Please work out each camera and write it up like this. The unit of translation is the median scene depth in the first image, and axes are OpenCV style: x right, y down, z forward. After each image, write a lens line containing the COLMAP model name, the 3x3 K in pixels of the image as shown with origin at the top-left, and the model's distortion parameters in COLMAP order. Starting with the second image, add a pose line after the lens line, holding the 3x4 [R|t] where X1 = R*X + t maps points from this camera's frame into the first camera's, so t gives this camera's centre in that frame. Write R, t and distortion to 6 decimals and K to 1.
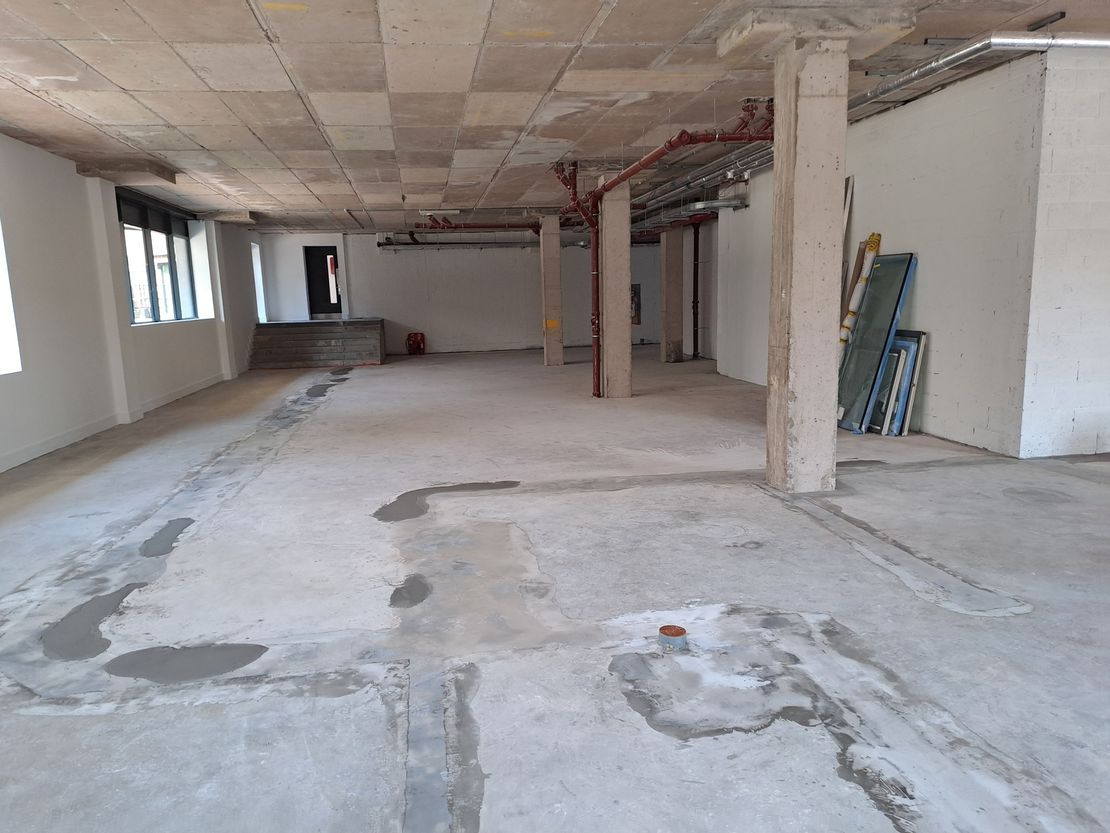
lens RADIAL K [[805.5, 0, 555.0], [0, 805.5, 416.5], [0, 0, 1]] dist [0.007726, 0.004283]
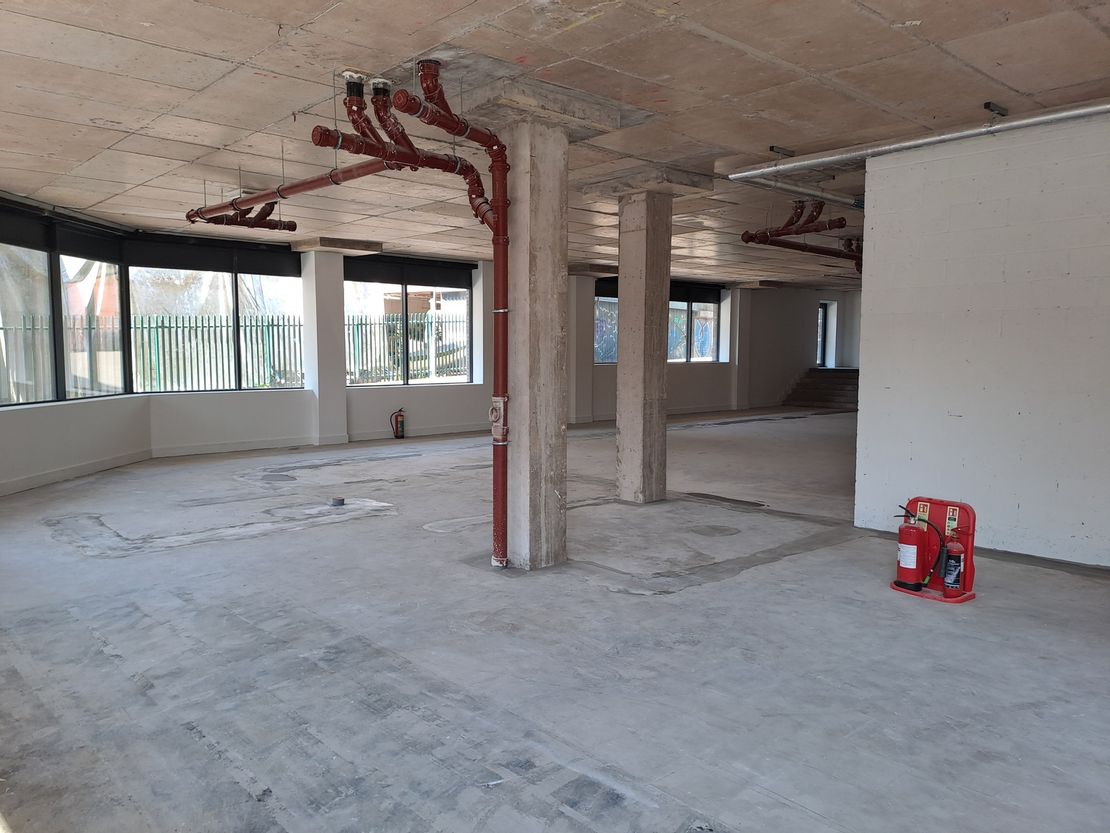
lens RADIAL K [[805.5, 0, 555.0], [0, 805.5, 416.5], [0, 0, 1]] dist [0.007726, 0.004283]
pose [[0.560682, 0.103023, -0.821597, 0.545944], [-0.143266, 0.989335, 0.026287, -0.028238], [0.815543, 0.102968, 0.569462, 0.026592]]
